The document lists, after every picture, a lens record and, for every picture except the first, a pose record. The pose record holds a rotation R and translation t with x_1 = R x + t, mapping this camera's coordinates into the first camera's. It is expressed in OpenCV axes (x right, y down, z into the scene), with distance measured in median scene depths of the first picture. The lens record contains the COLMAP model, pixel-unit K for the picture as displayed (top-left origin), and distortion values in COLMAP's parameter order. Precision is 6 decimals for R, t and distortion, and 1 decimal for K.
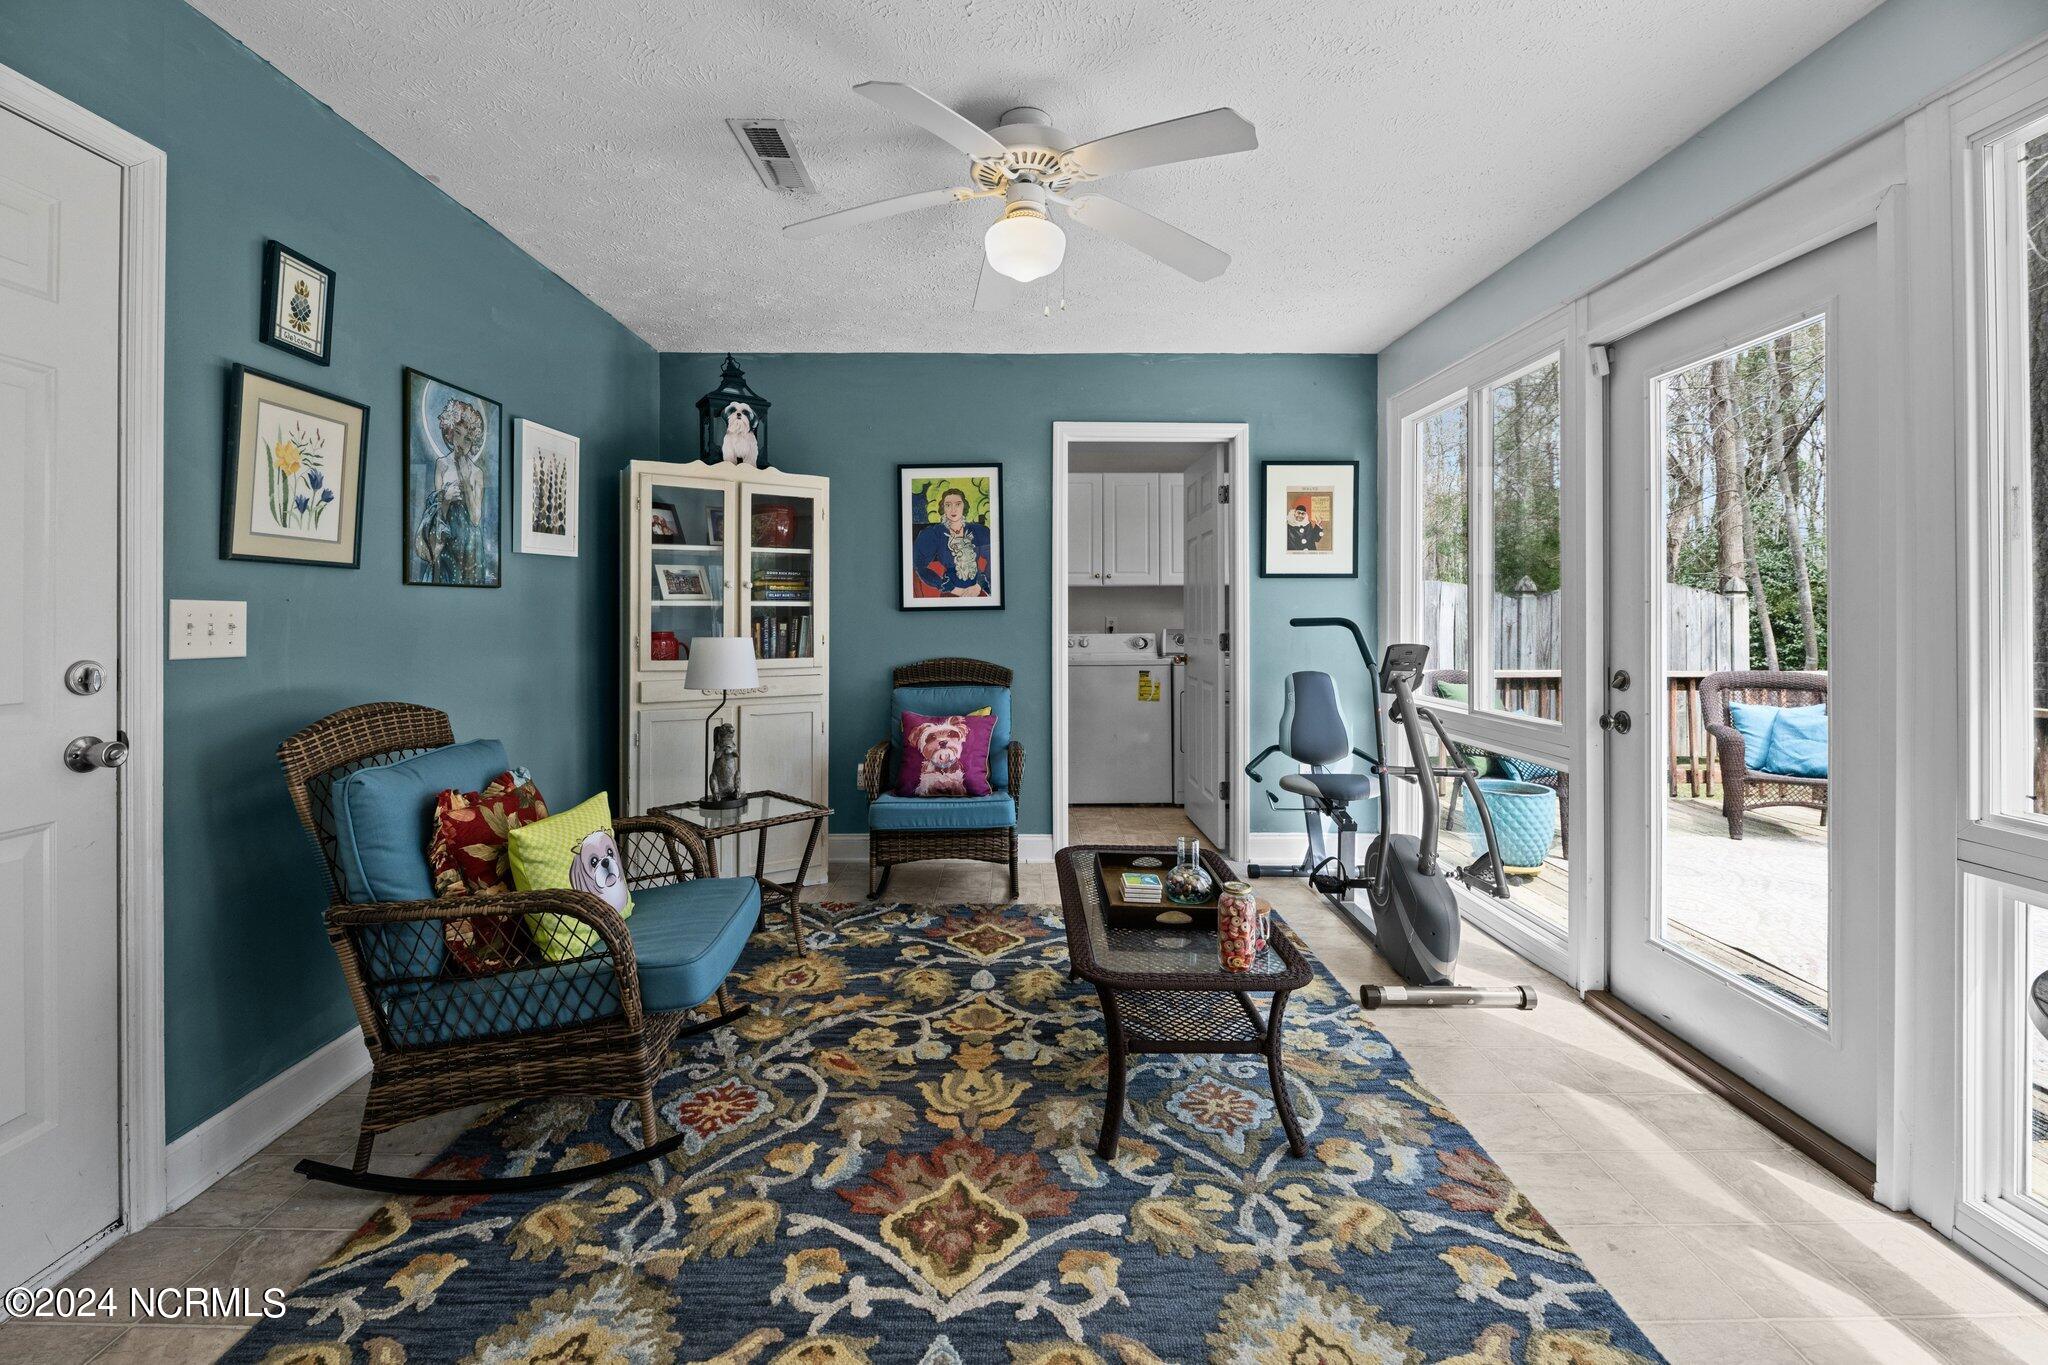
lens RADIAL K [[838.4, 0, 1023.8], [0, 838.4, 605.4], [0, 0, 1]] dist [-0.003211, -0.000898]
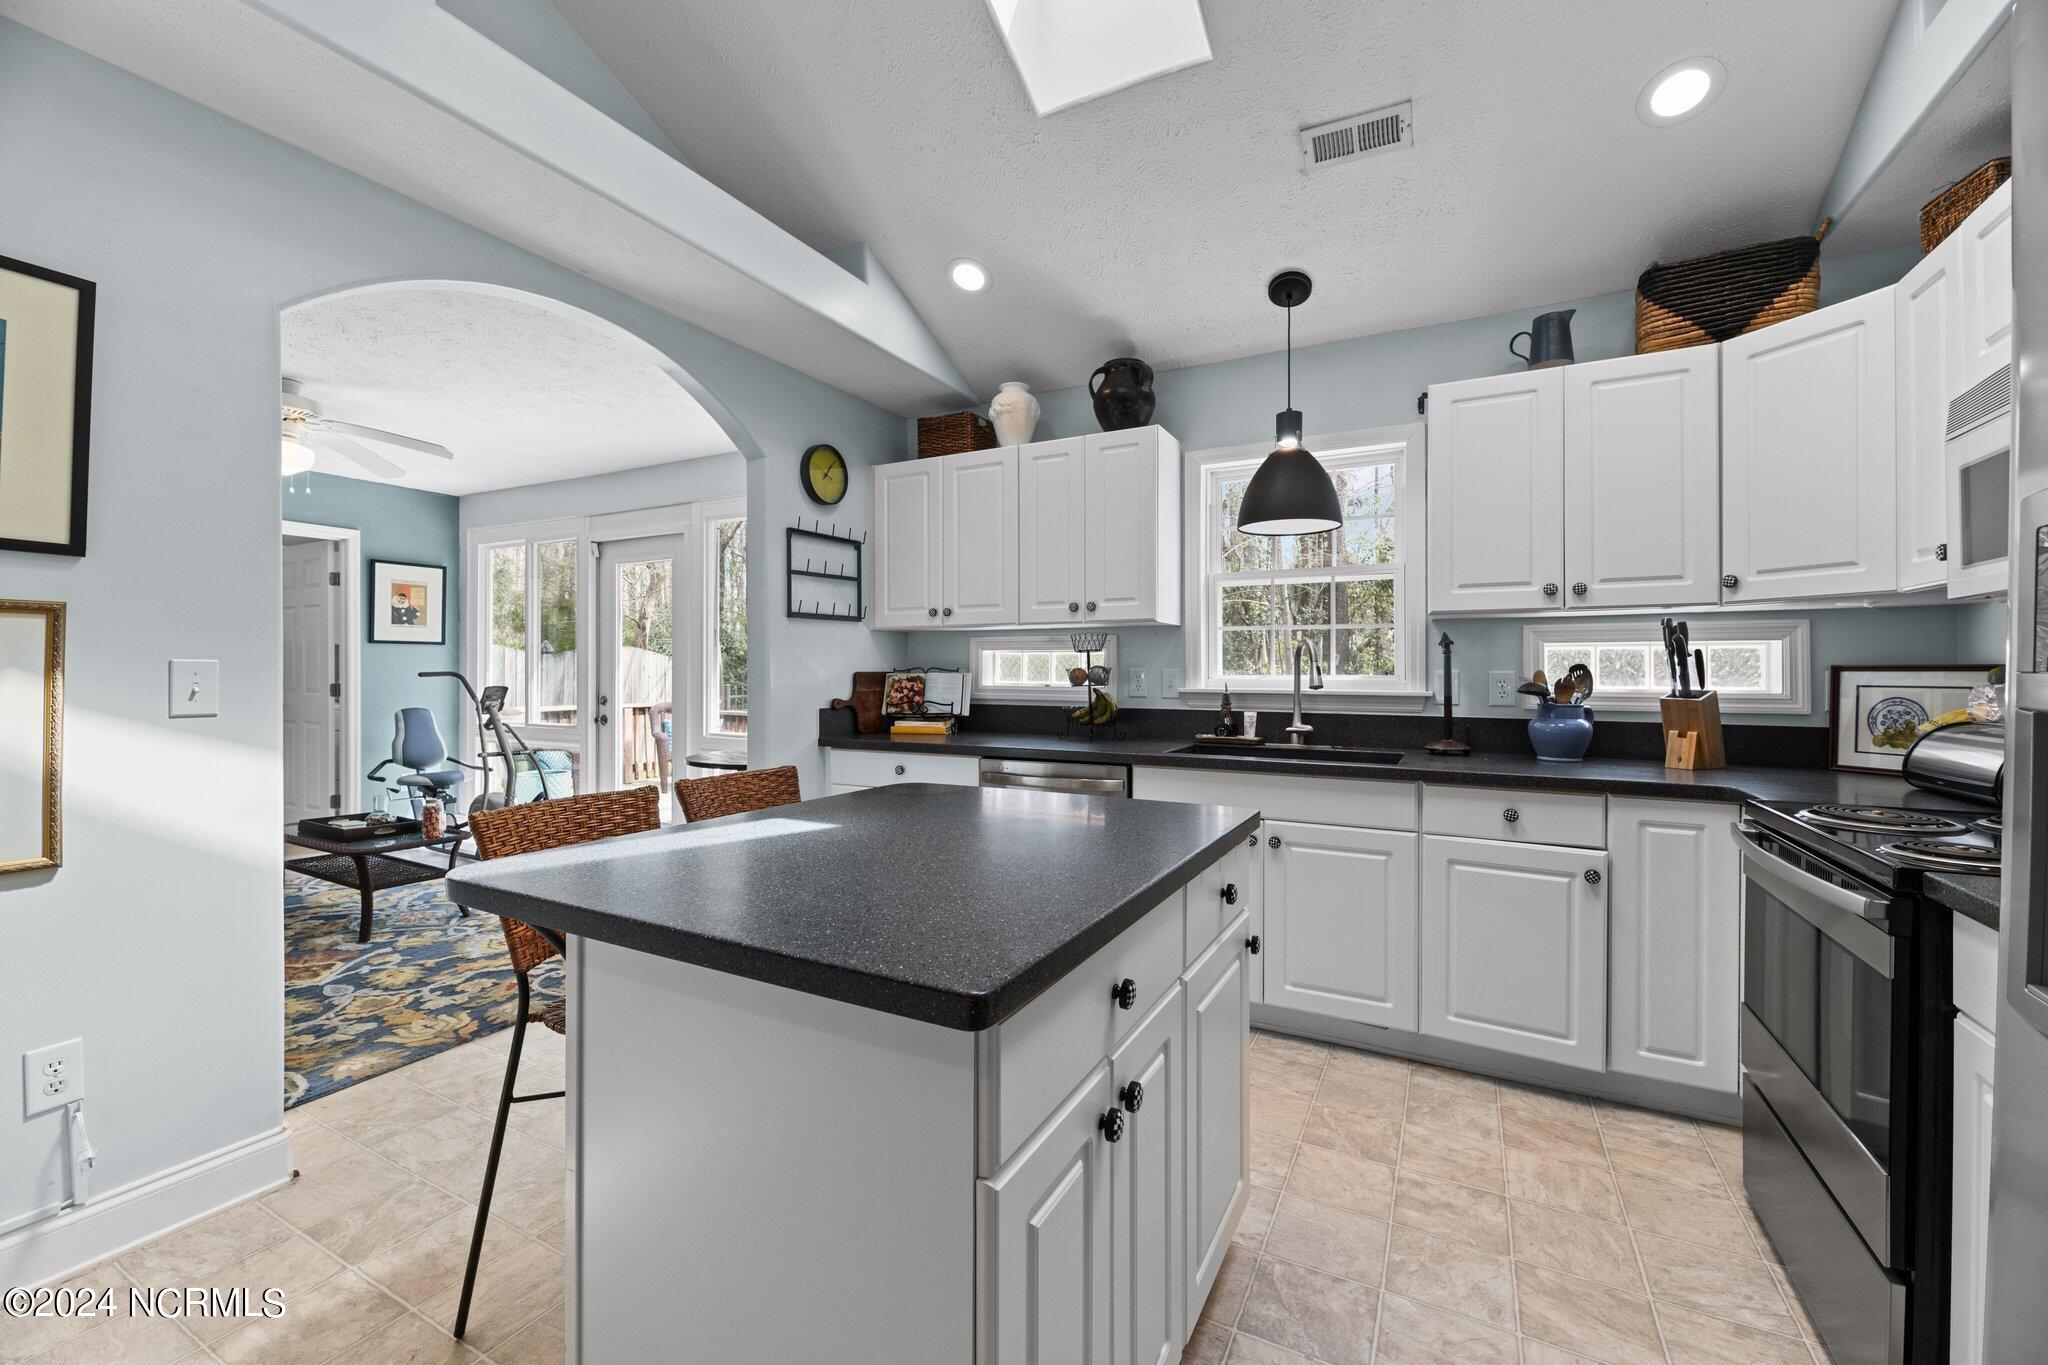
lens RADIAL K [[838.4, 0, 1018.2], [0, 838.4, 668.2], [0, 0, 1]] dist [-0.003211, -0.000898]
pose [[0.480577, -0.000737, 0.876952, -0.457299], [-0.008092, 0.999953, 0.005275, -0.007901], [-0.876915, -0.009631, 0.480548, -0.669326]]
